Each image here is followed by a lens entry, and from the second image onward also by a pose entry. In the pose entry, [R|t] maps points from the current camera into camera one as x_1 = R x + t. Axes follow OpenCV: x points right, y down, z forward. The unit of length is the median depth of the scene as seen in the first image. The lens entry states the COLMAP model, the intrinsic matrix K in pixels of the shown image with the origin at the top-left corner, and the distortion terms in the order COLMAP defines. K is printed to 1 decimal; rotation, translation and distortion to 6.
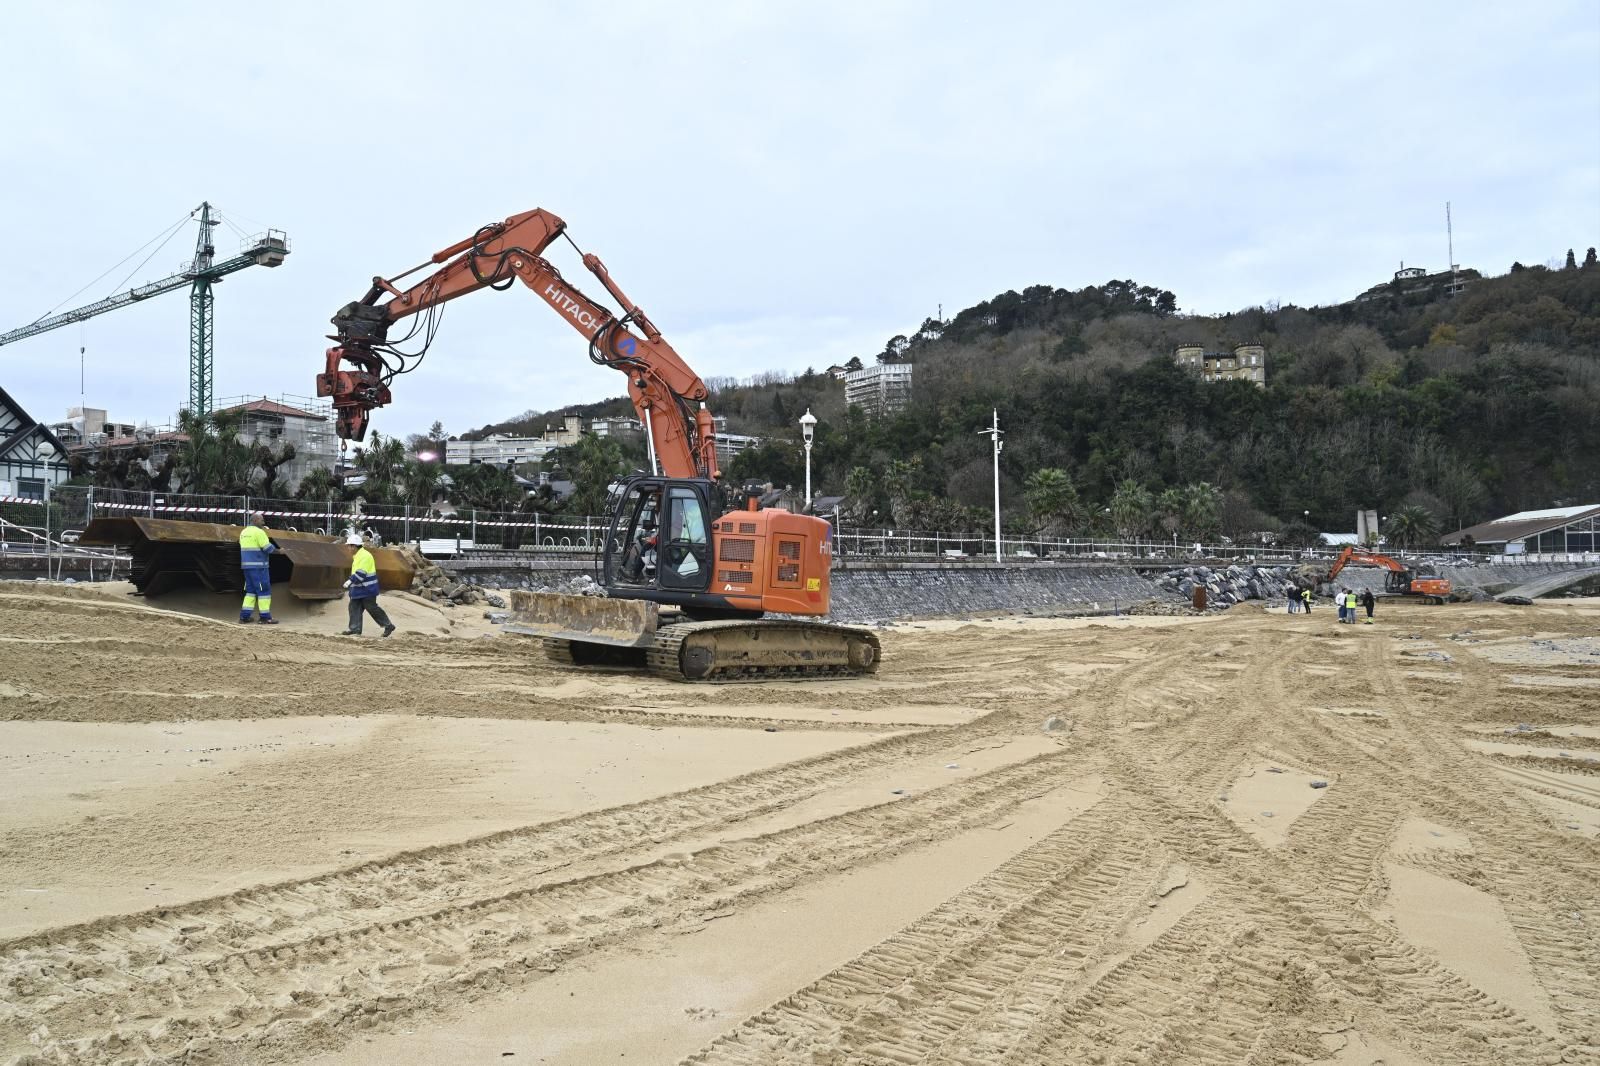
lens RADIAL K [[1130.3, 0, 800.0], [0, 1130.3, 533.0], [0, 0, 1]] dist [0.002306, 0.003475]
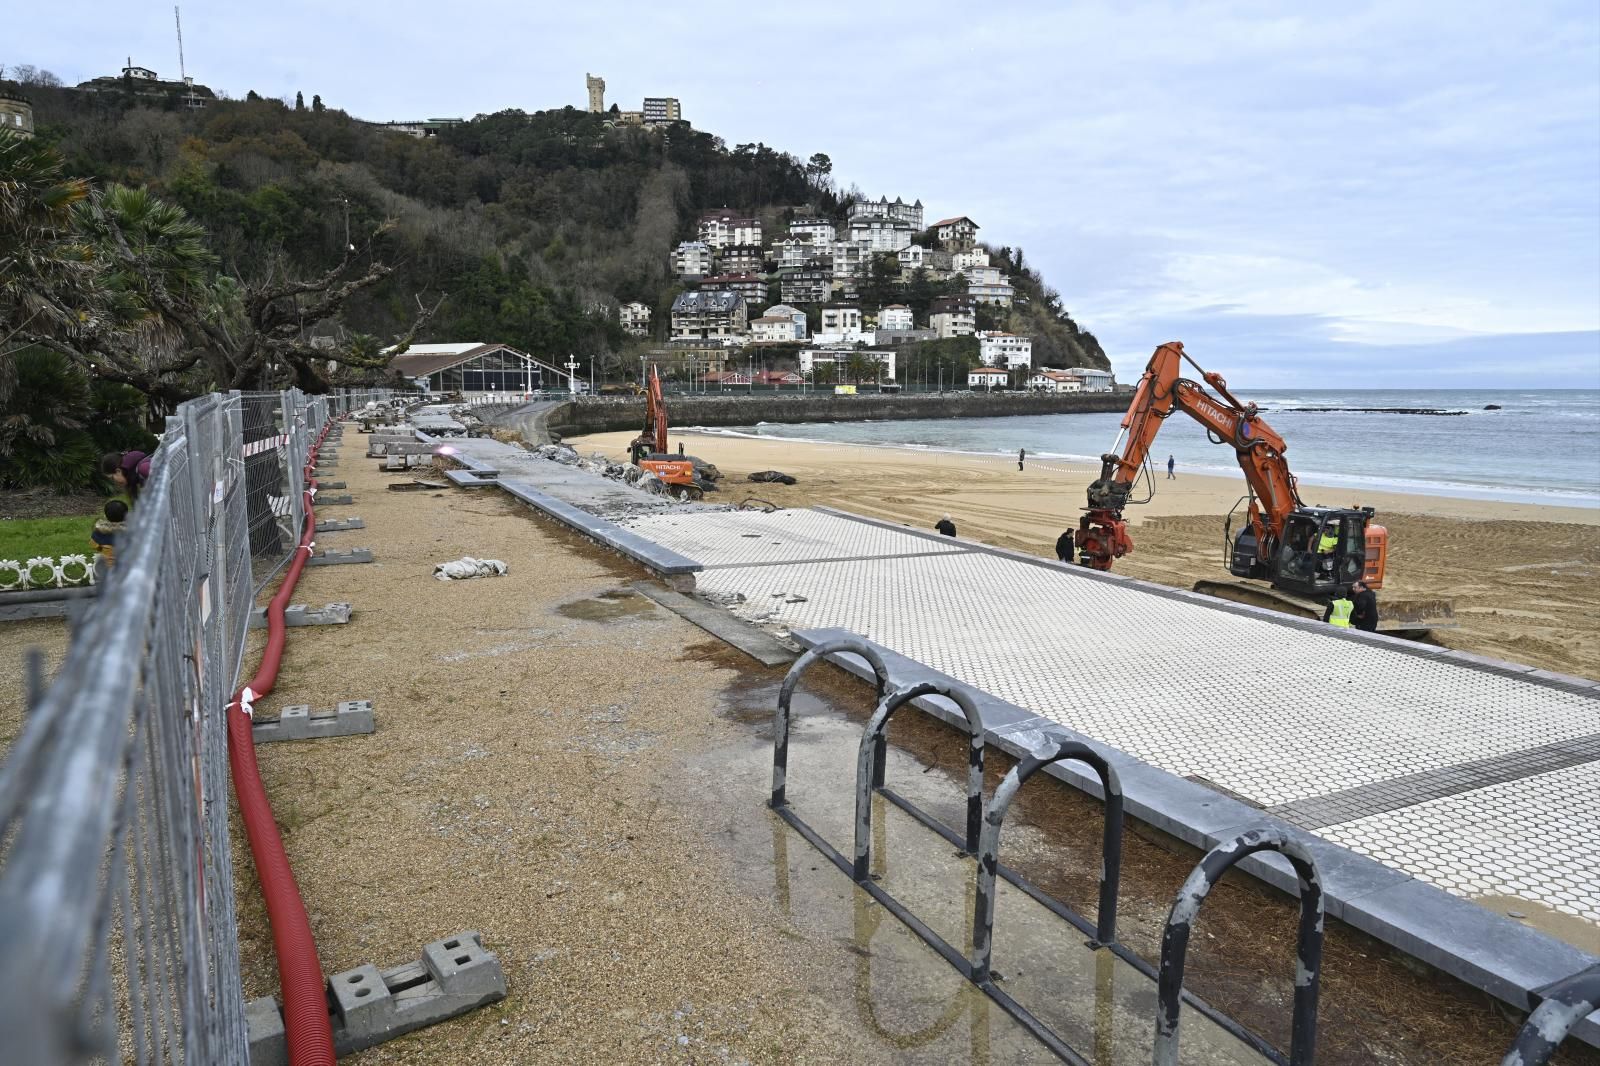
lens RADIAL K [[1044.3, 0, 800.0], [0, 1044.3, 533.0], [0, 0, 1]] dist [0.010546, -0.000580]
pose [[0.478630, -0.103729, 0.871868, 0.004602], [-0.044468, 0.988859, 0.142060, -0.001564], [-0.876890, -0.106765, 0.468685, 0.209831]]
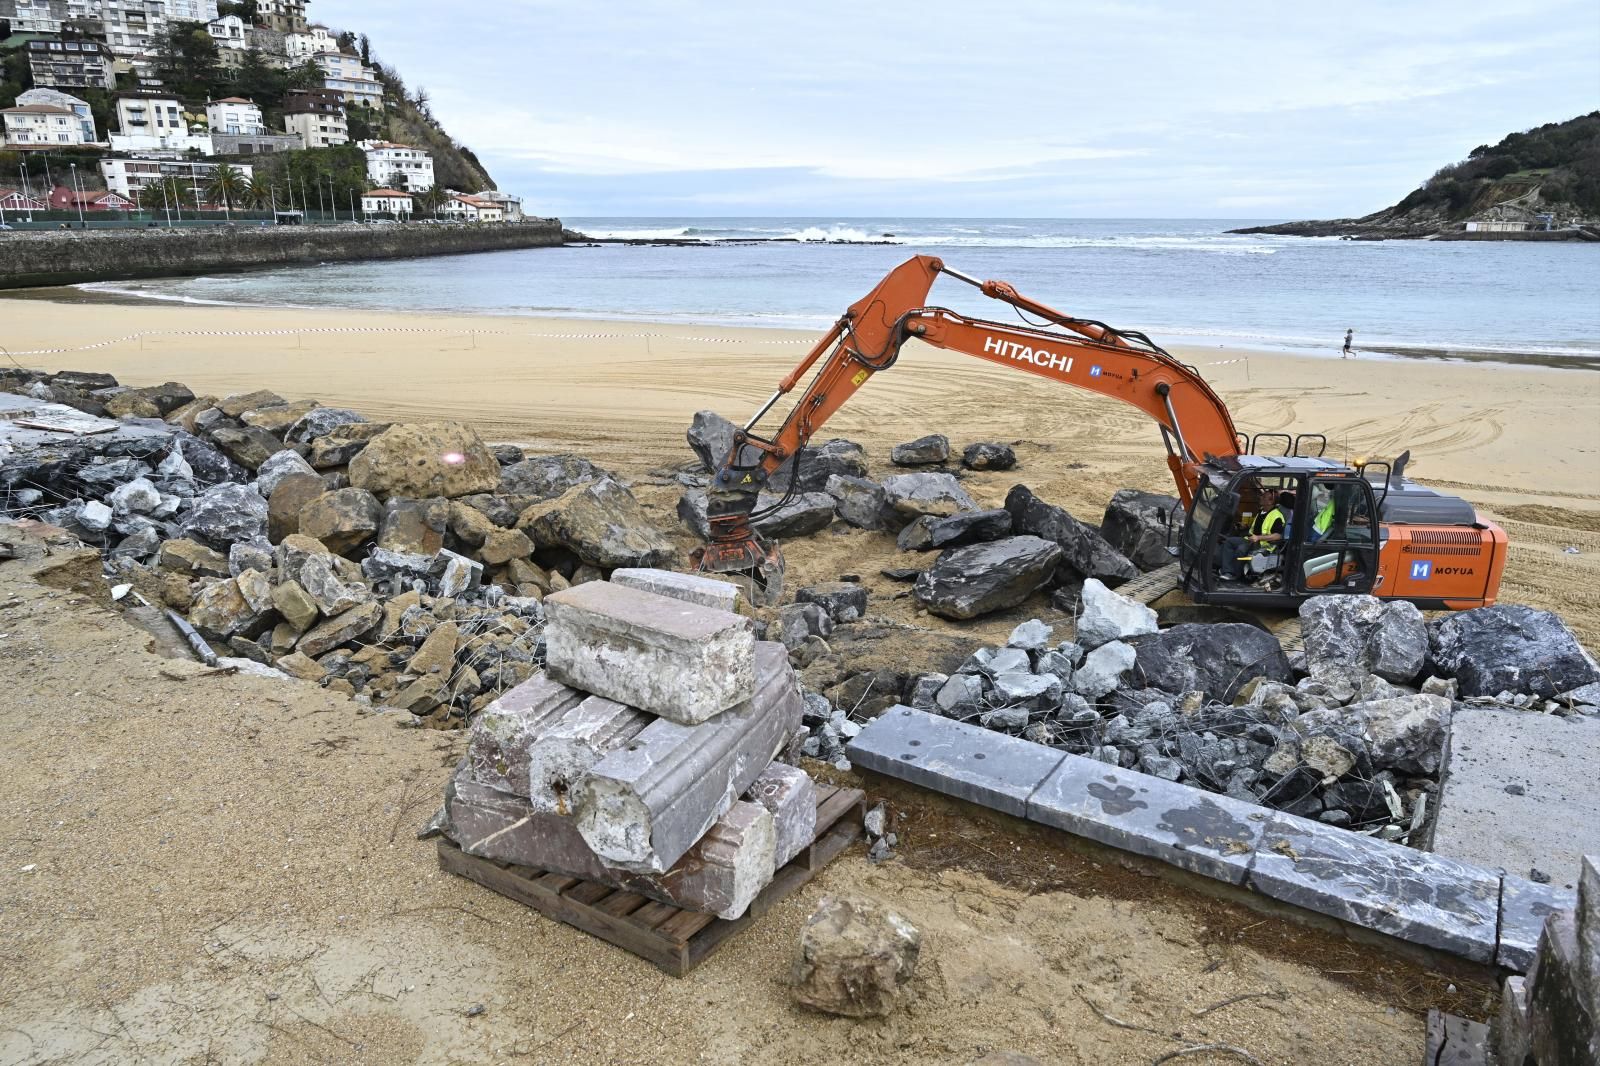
lens RADIAL K [[1130.3, 0, 800.0], [0, 1130.3, 533.0], [0, 0, 1]] dist [0.002306, 0.003475]
pose [[-0.092495, -0.252880, 0.963066, 0.107065], [-0.038867, 0.967392, 0.250283, 0.001531], [-0.994954, -0.014282, -0.099307, 0.348299]]
